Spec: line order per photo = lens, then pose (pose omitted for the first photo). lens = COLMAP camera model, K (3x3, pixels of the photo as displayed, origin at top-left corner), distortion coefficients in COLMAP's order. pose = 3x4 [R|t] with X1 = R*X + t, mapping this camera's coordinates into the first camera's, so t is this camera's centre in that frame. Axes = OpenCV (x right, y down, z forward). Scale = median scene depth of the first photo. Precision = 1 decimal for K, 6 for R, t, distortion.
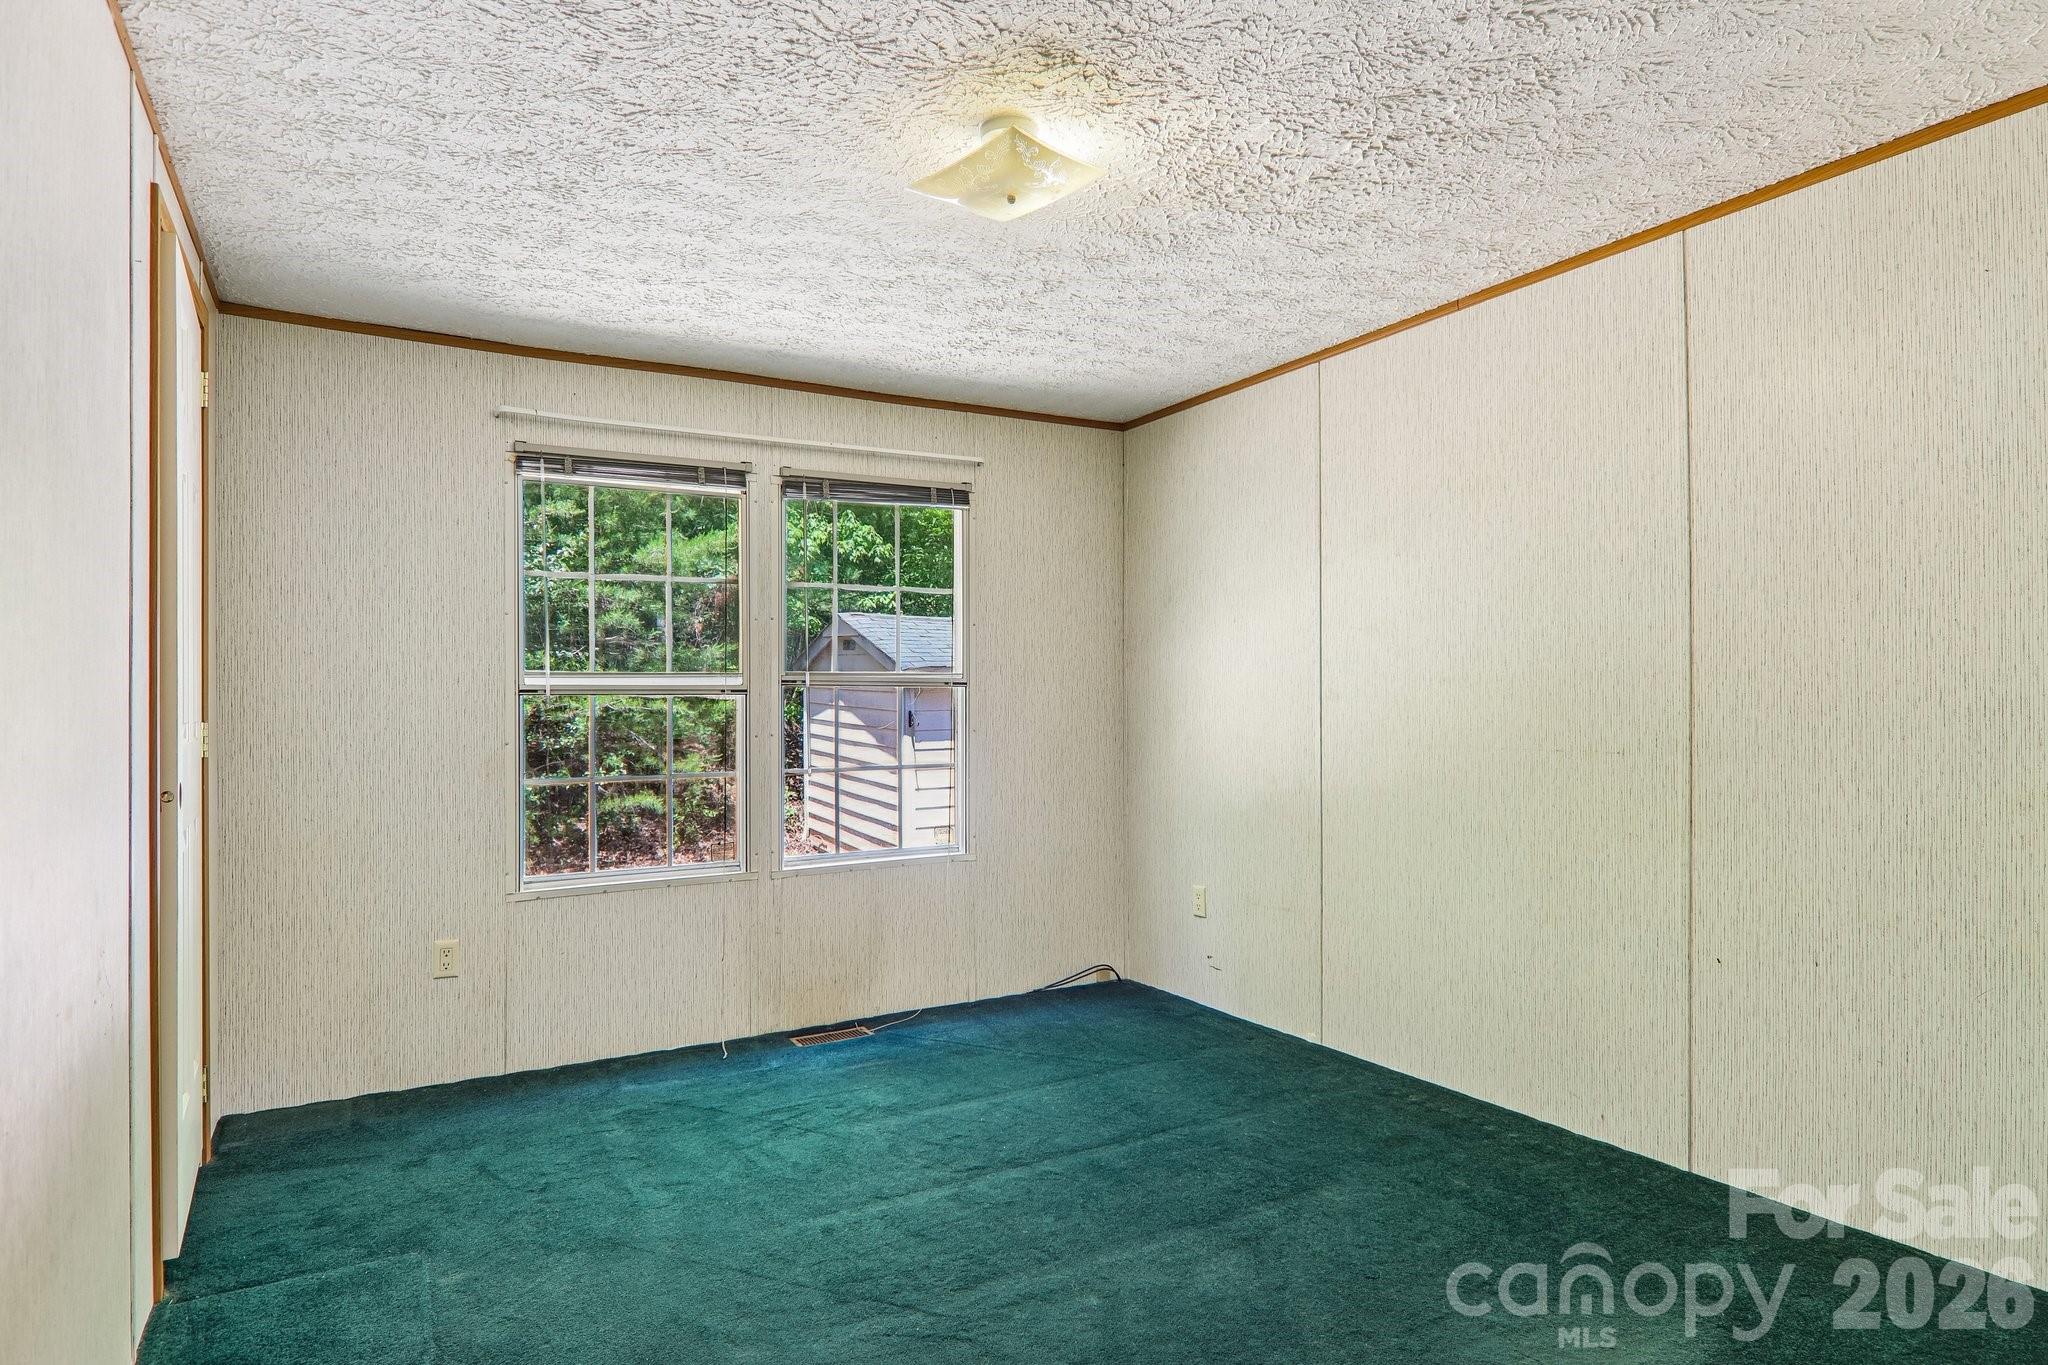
lens RADIAL K [[1189.5, 0, 1012.2], [0, 1189.5, 710.6], [0, 0, 1]] dist [0.006159, -0.017988]
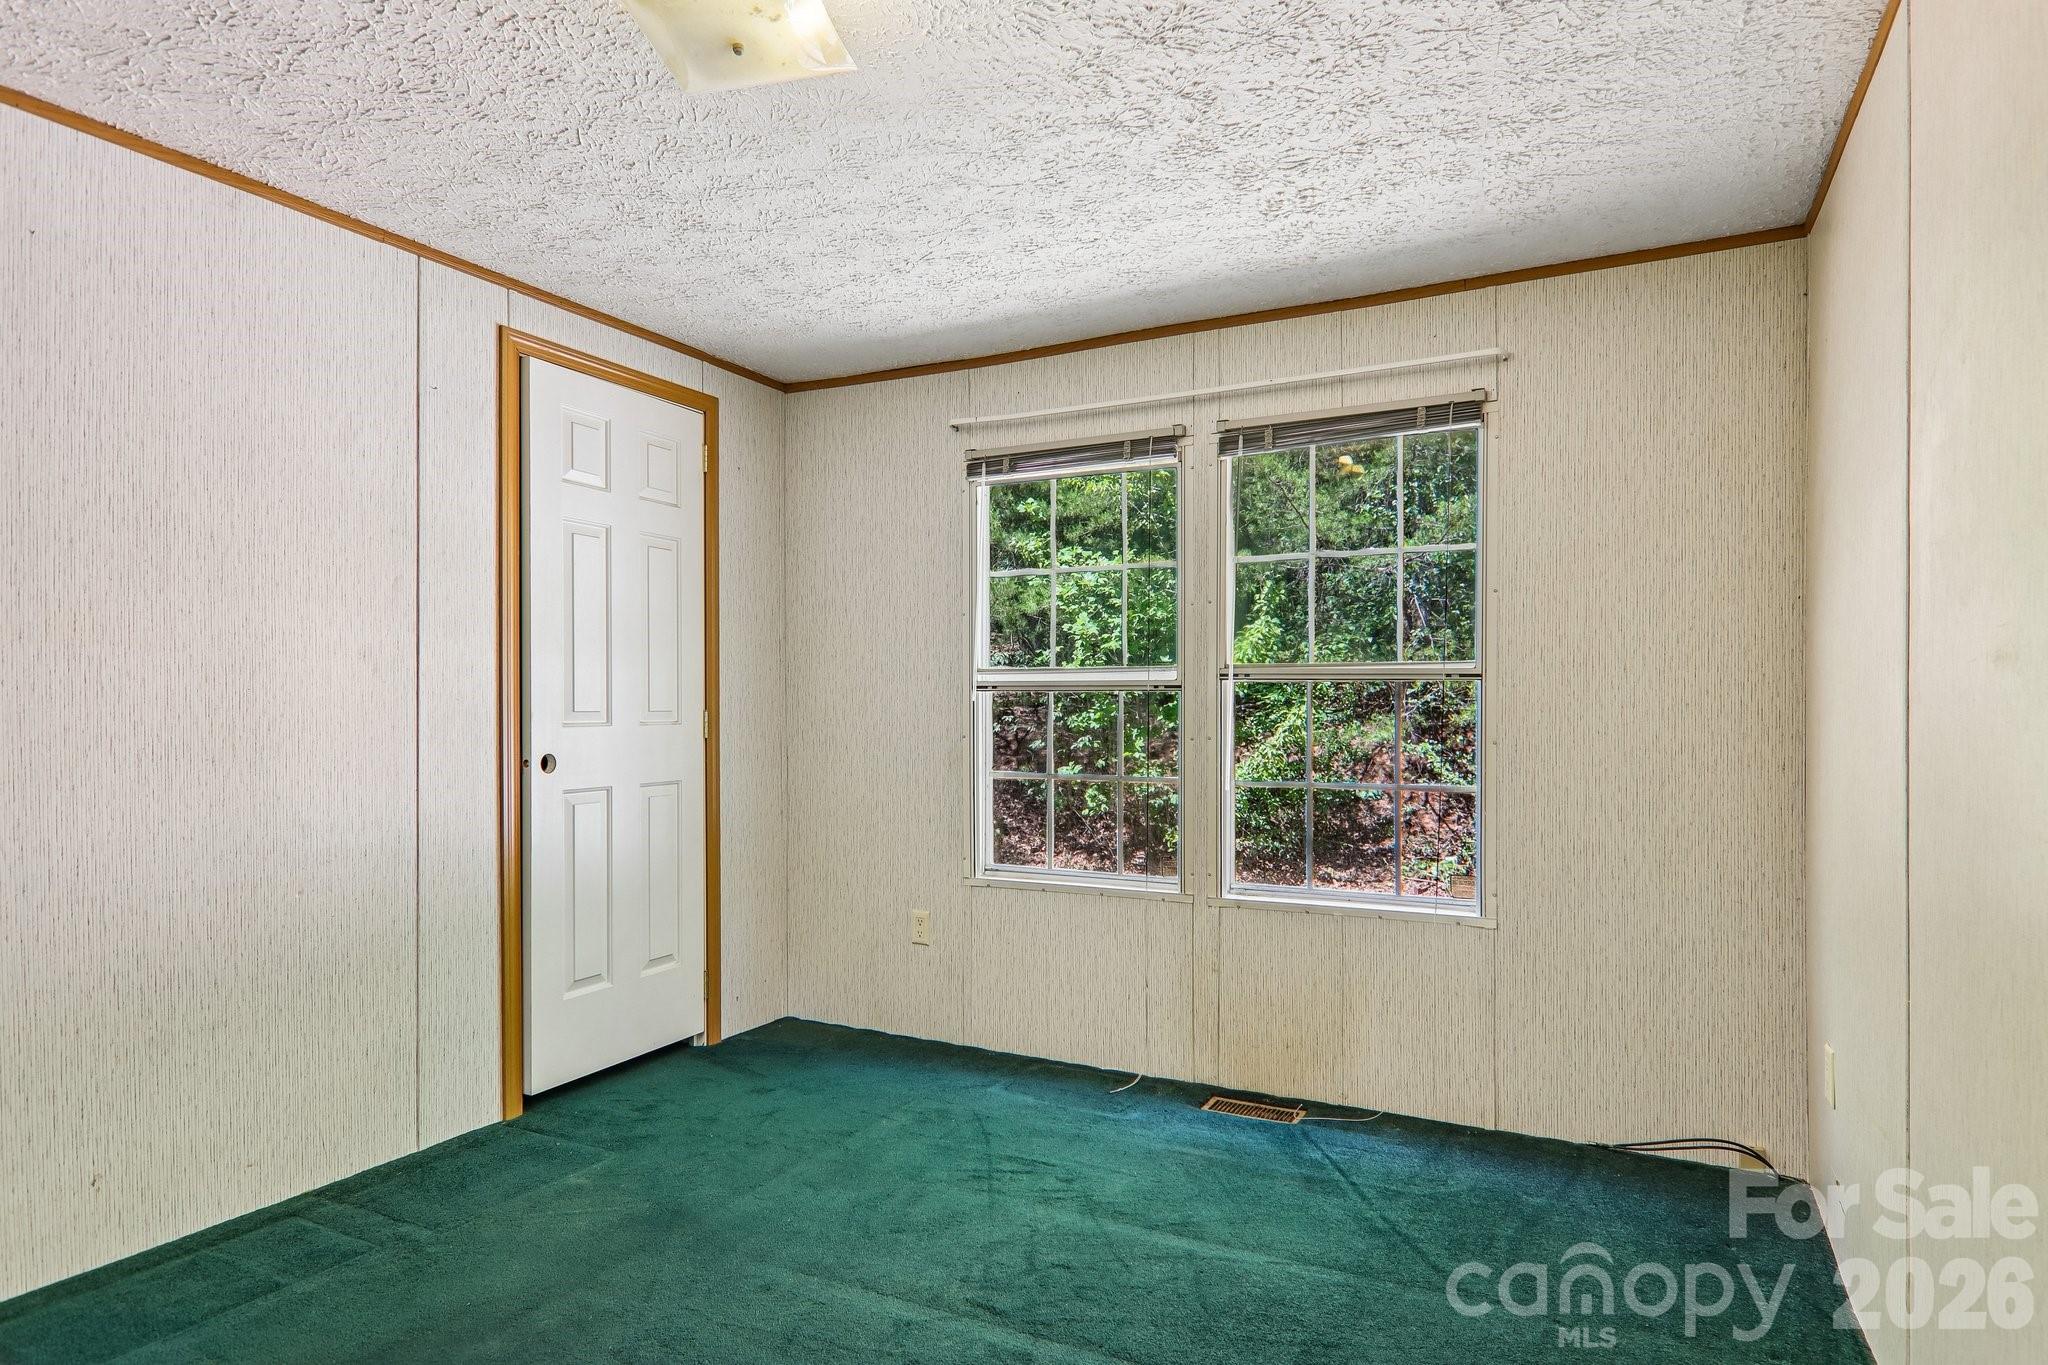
lens RADIAL K [[1162.4, 0, 1033.3], [0, 1162.4, 712.4], [0, 0, 1]] dist [0.007906, -0.022378]
pose [[0.533753, 0.017122, -0.845467, 0.478232], [-0.012970, 0.999843, 0.012060, -0.006774], [0.845541, 0.004529, 0.533891, 0.487030]]
